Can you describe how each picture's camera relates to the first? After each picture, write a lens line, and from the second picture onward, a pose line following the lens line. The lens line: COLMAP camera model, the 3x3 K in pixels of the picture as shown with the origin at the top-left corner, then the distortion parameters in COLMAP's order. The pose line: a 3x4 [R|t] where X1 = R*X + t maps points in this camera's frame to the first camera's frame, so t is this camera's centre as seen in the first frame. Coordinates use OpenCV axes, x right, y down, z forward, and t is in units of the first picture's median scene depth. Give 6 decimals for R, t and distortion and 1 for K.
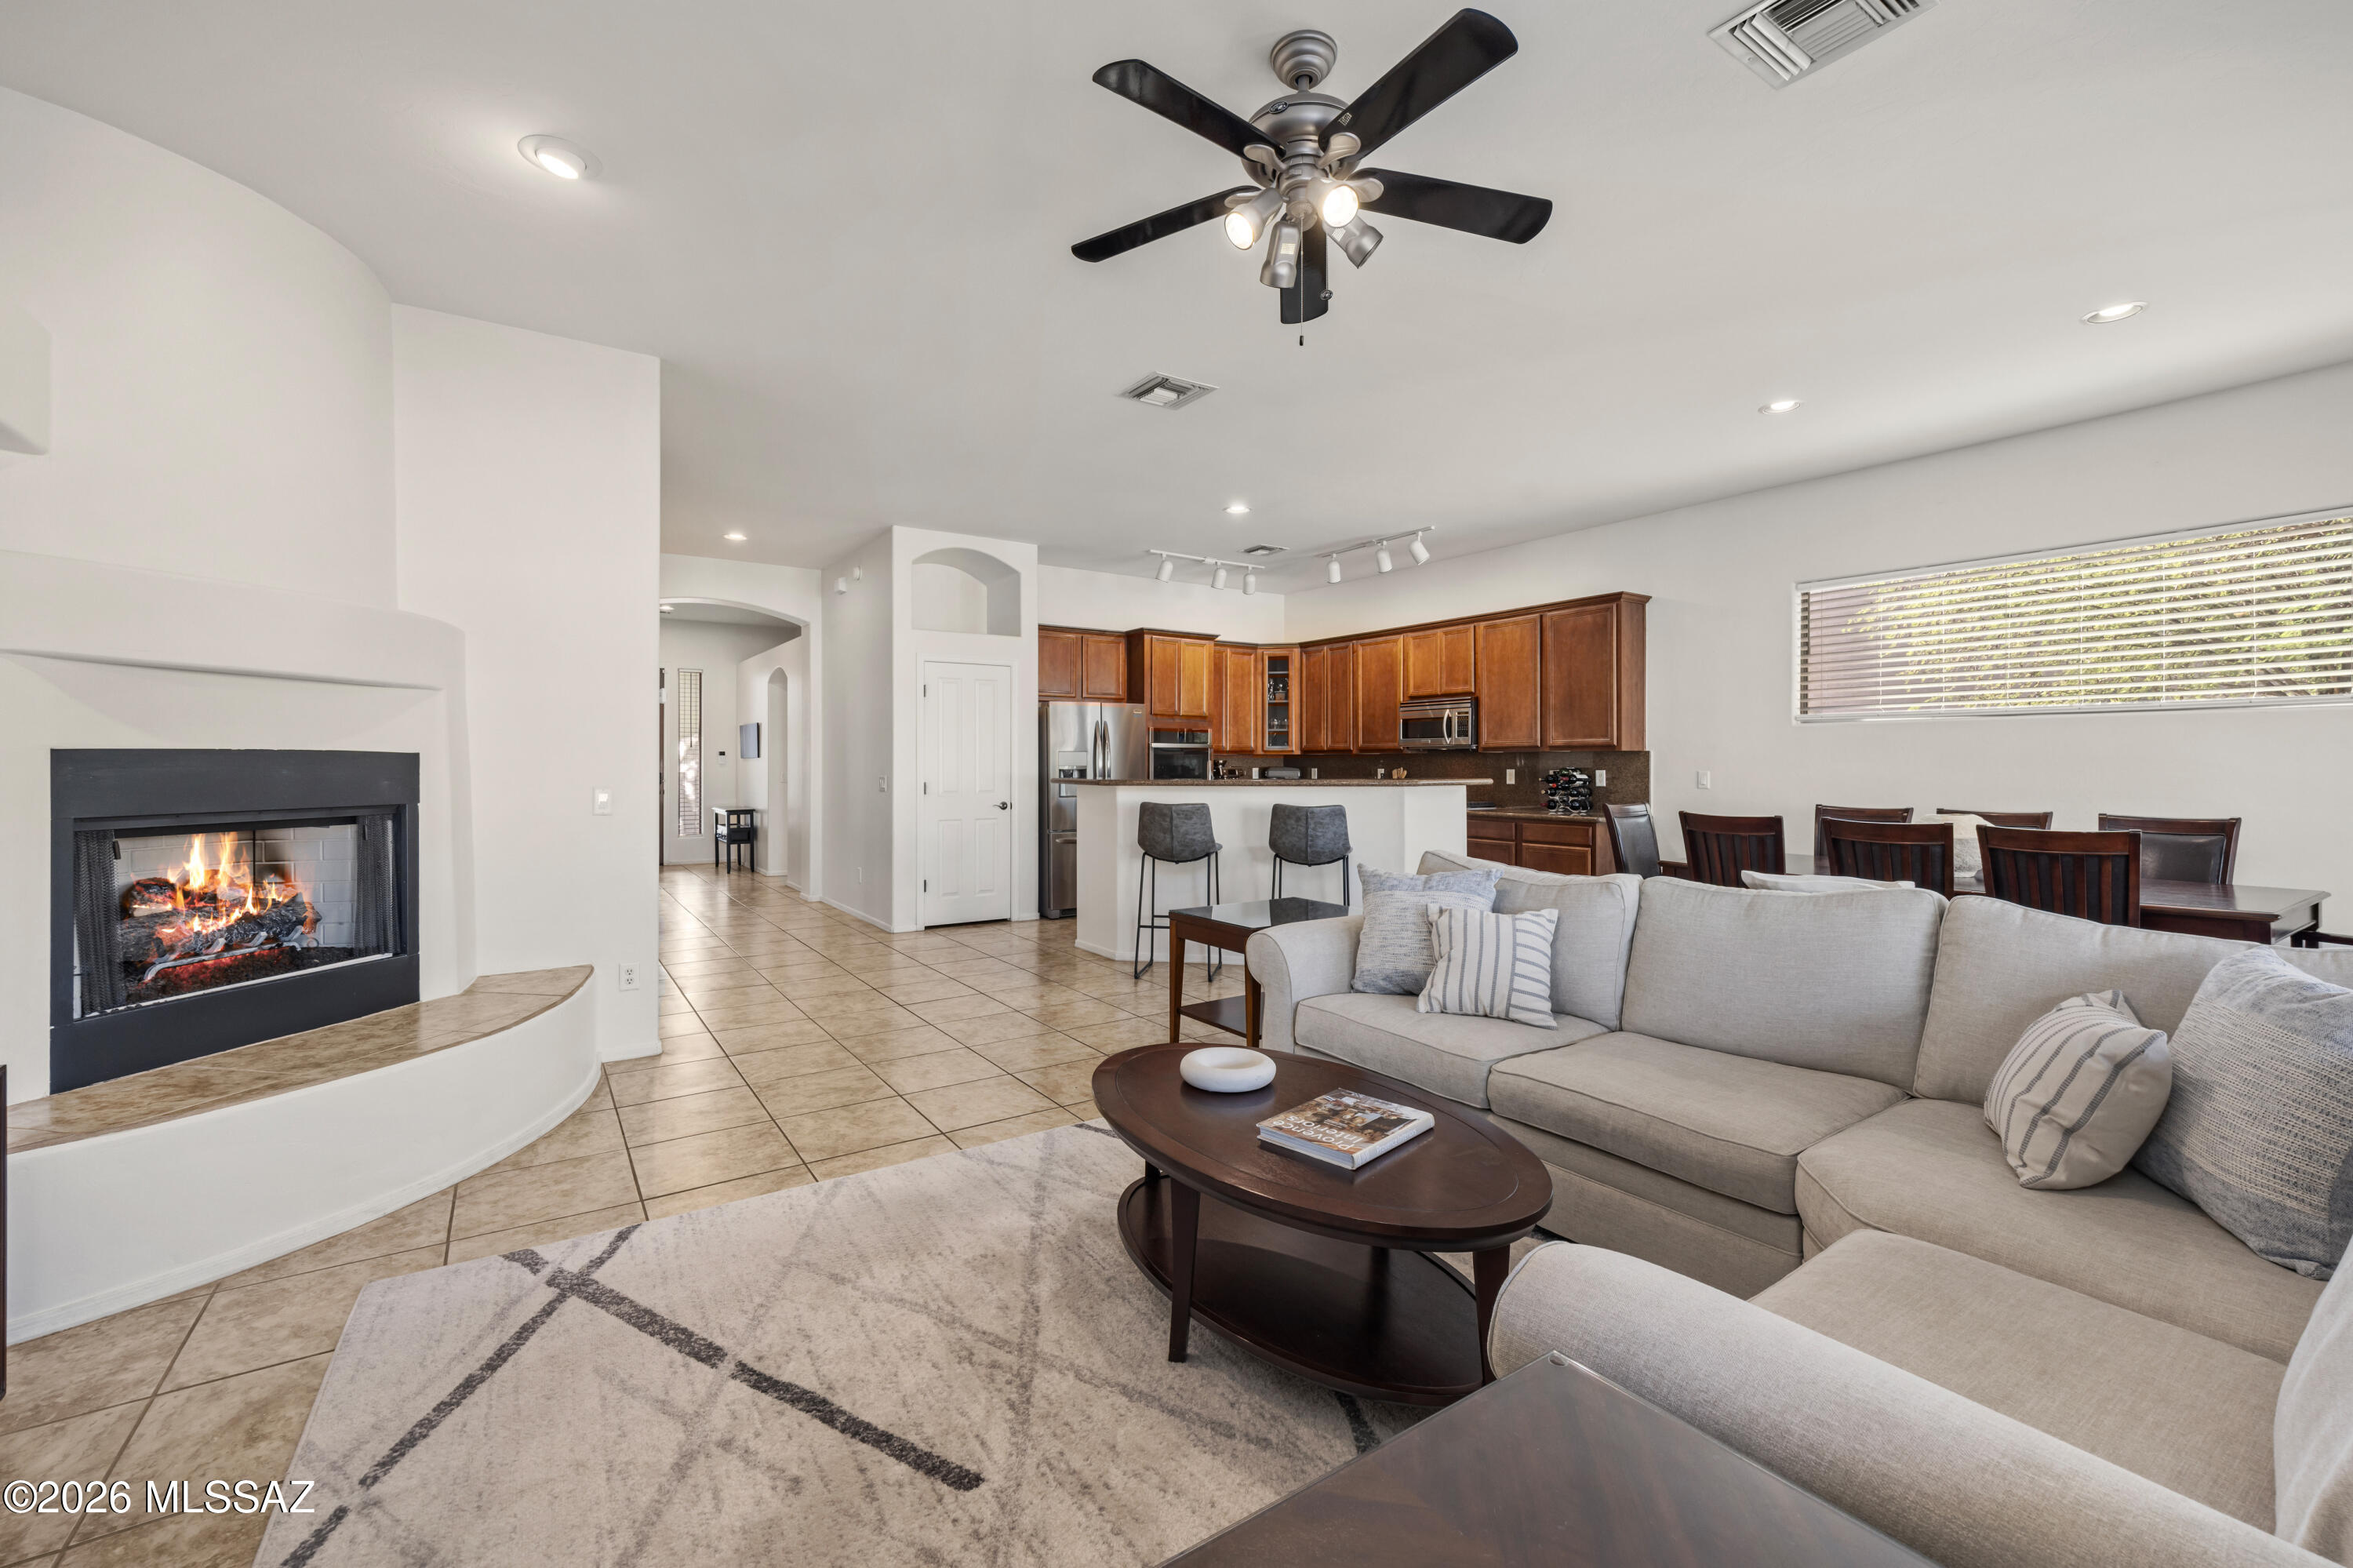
lens RADIAL K [[972.2, 0, 1168.9], [0, 972.2, 764.0], [0, 0, 1]] dist [-0.002178, -0.000142]
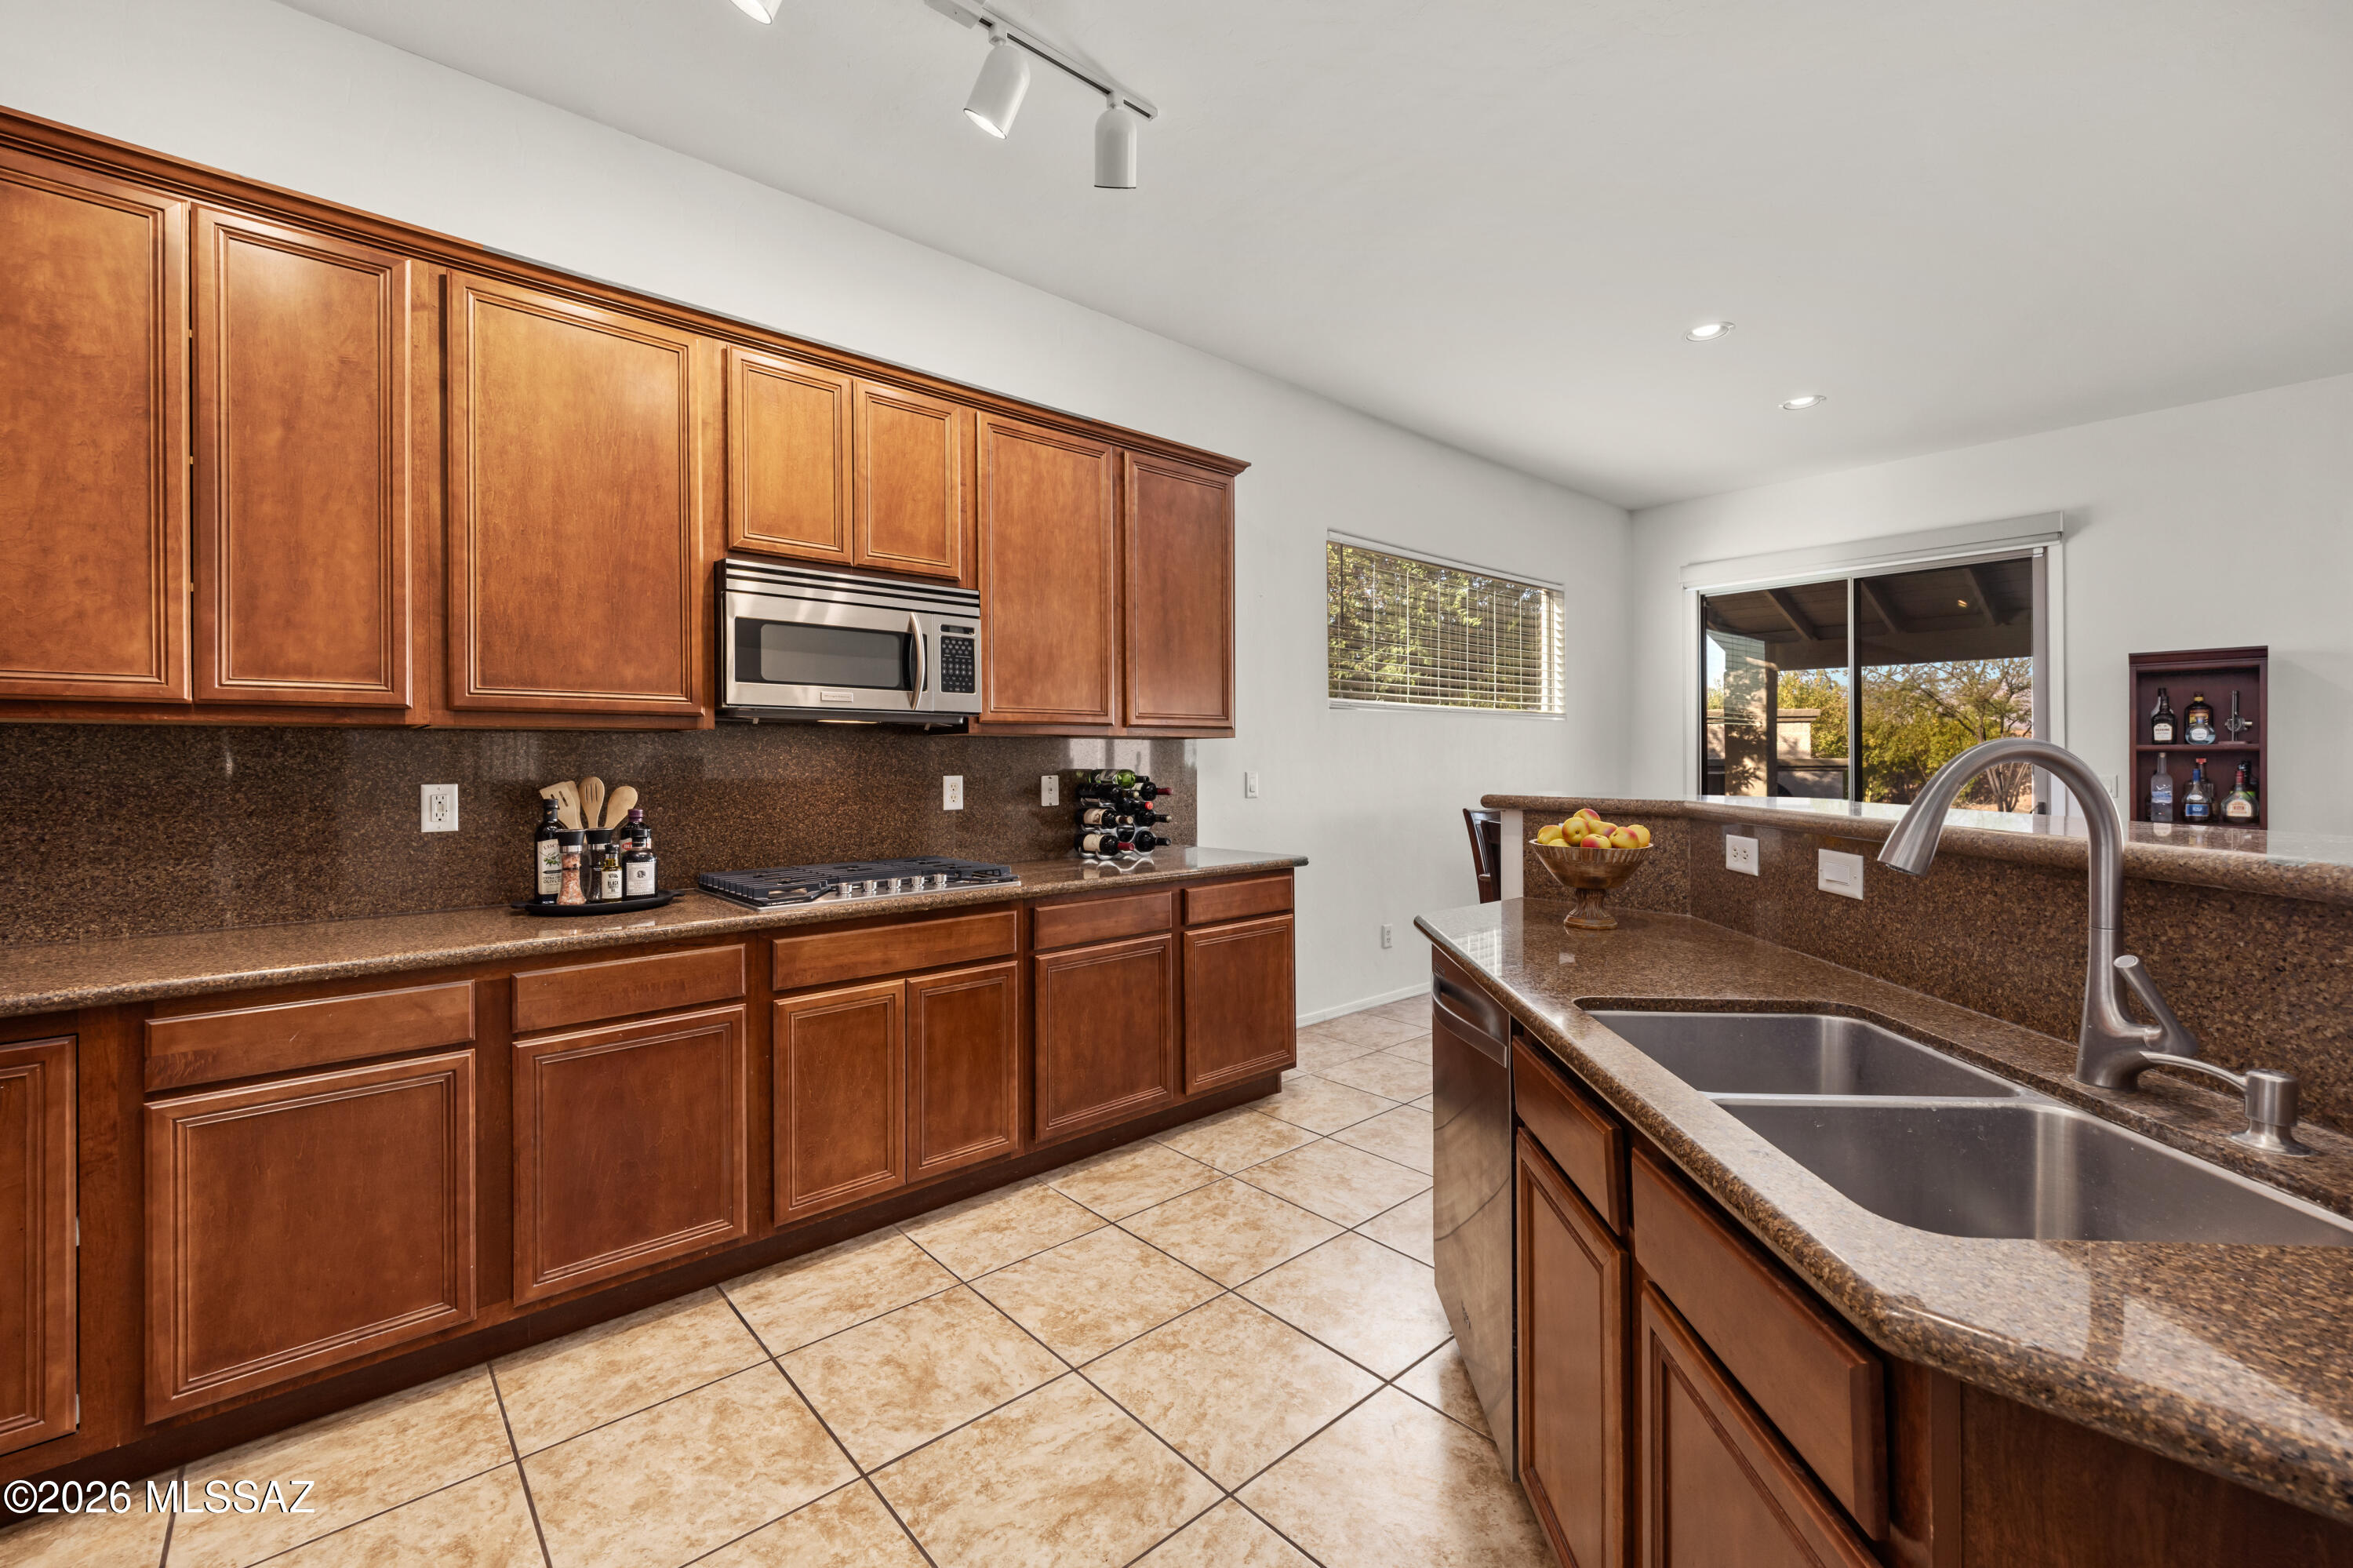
lens RADIAL K [[972.2, 0, 1168.9], [0, 972.2, 764.0], [0, 0, 1]] dist [-0.002178, -0.000142]
pose [[-0.132501, -0.002498, 0.991180, -0.092850], [0.004899, 0.999983, 0.003175, -0.000578], [-0.991171, 0.005277, -0.132486, 1.054389]]
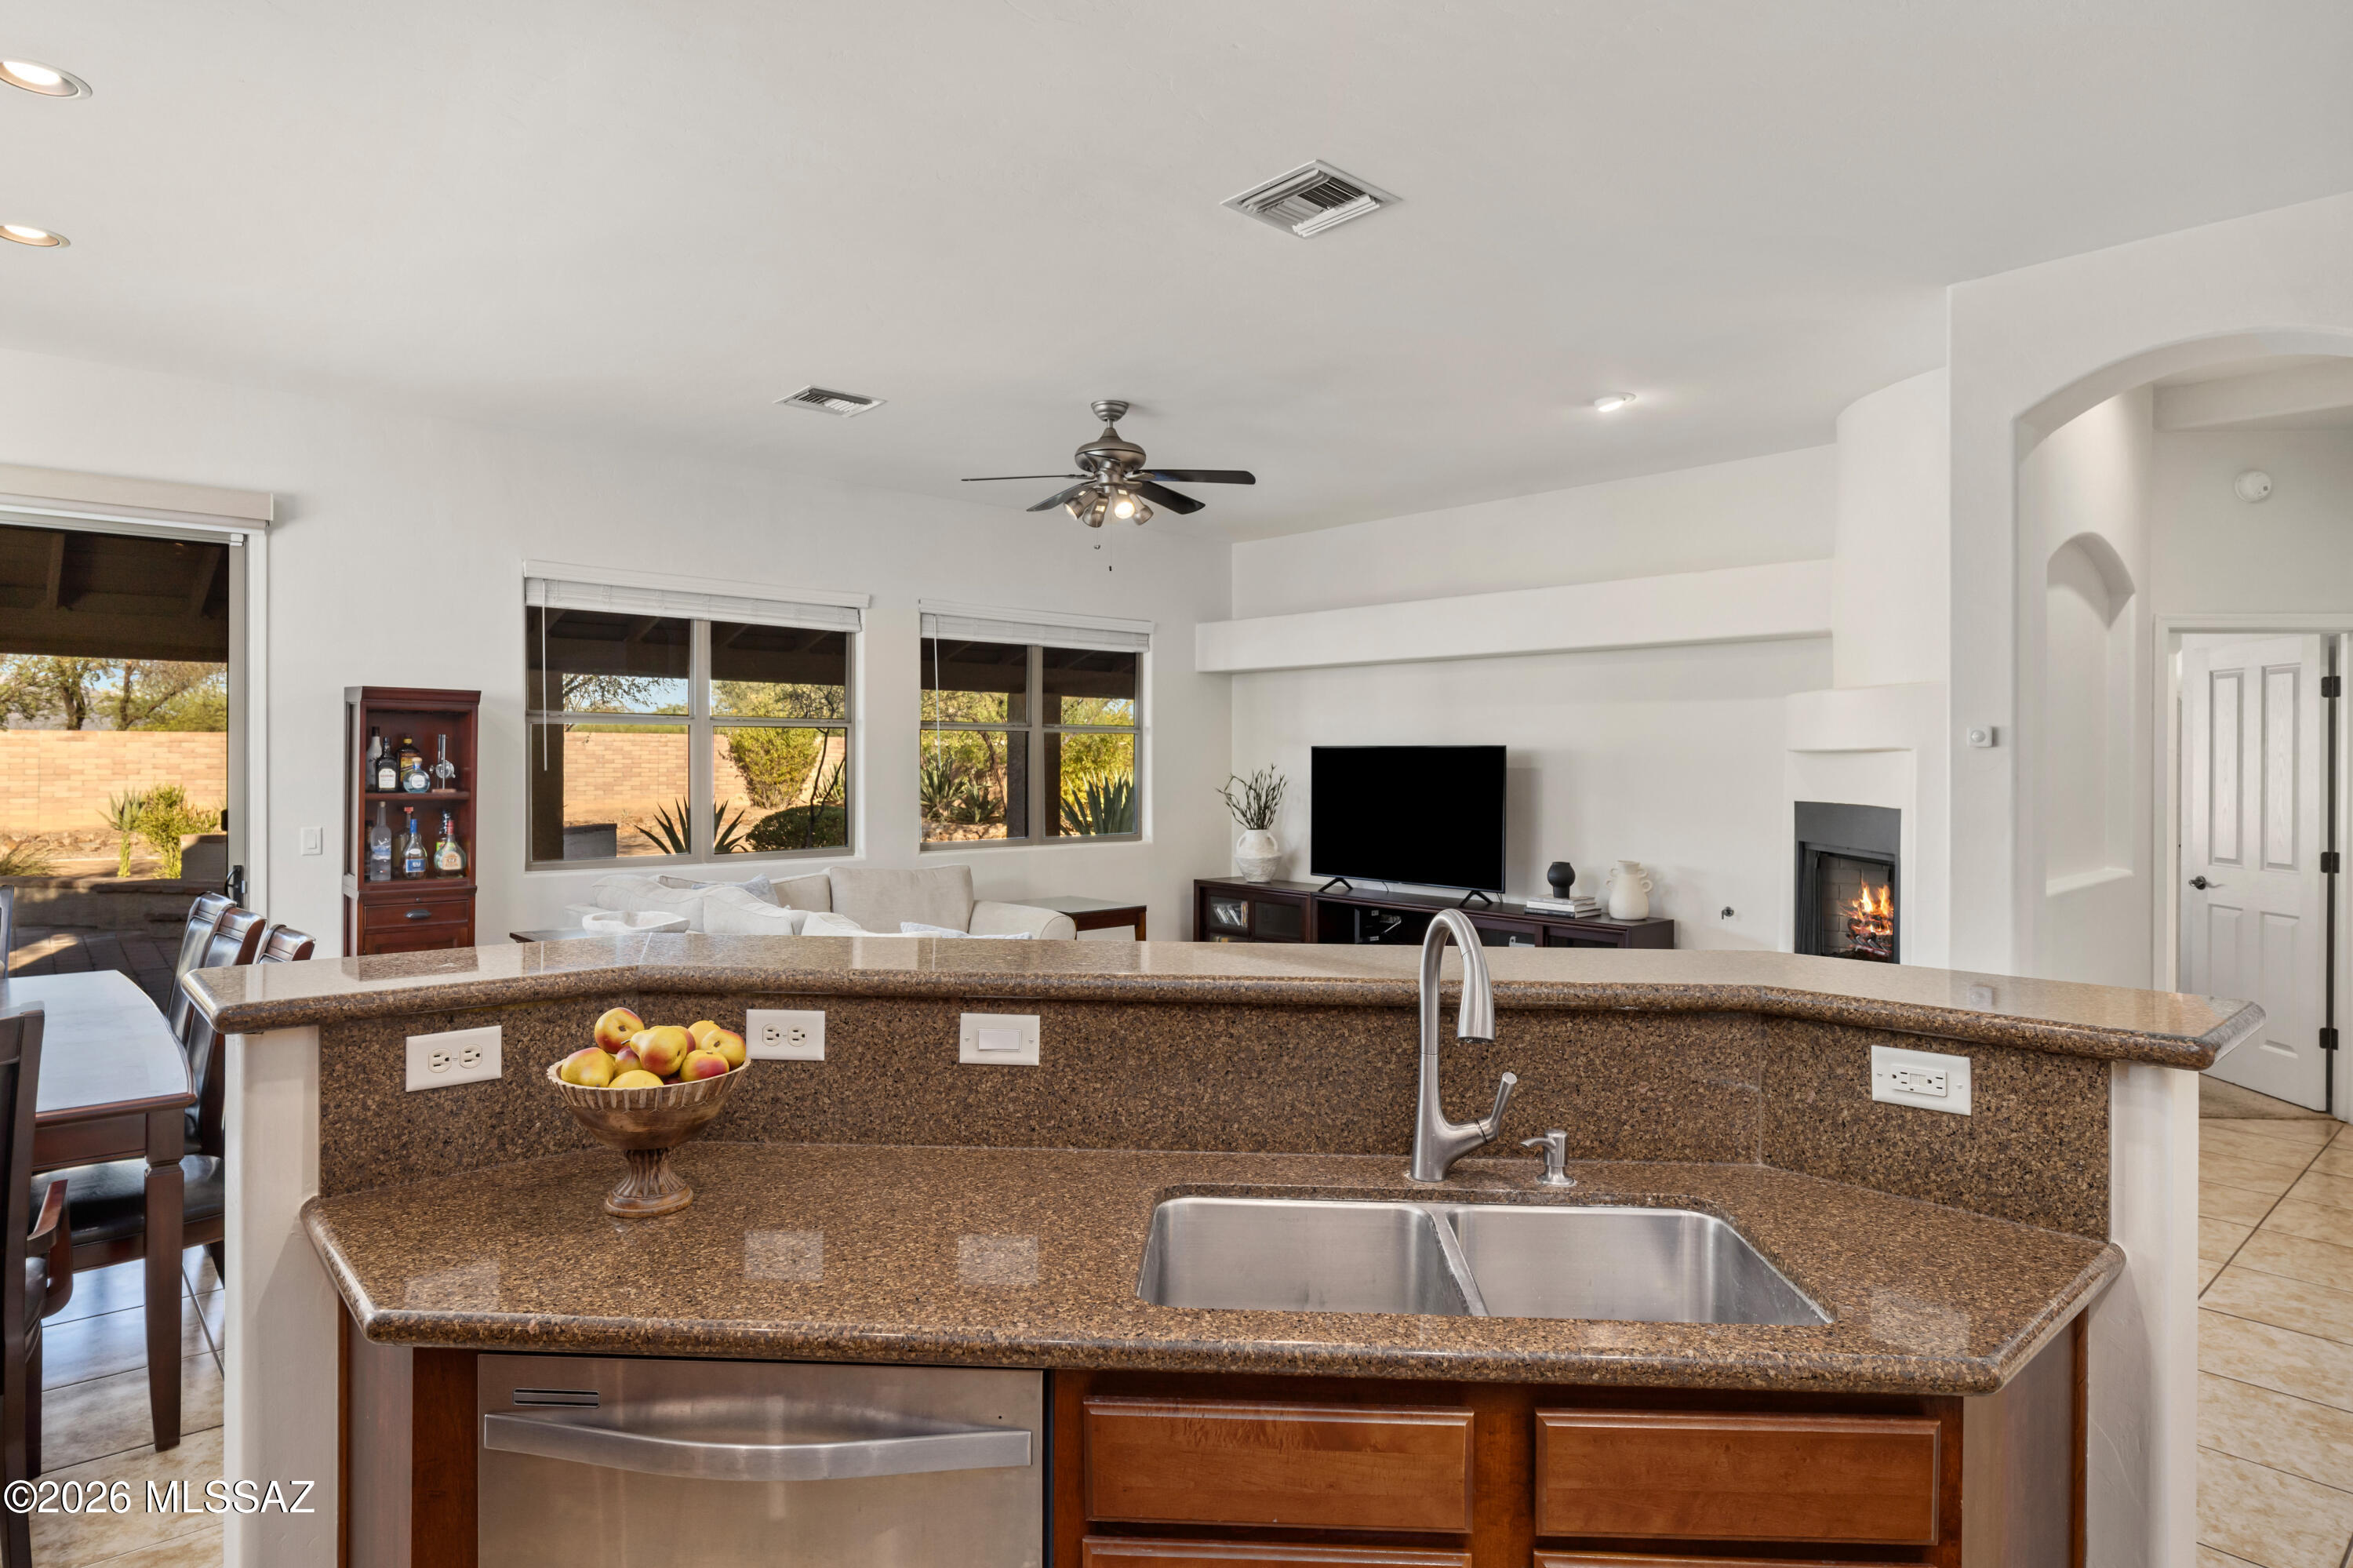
lens RADIAL K [[1322.4, 0, 1170.0], [0, 1322.4, 766.2], [0, 0, 1]] dist [0.001595, -0.000640]
pose [[-0.990618, -0.004960, -0.136573, 0.118620], [-0.005570, 0.999976, 0.004089, -0.029979], [0.136549, 0.004811, -0.990622, 1.136988]]
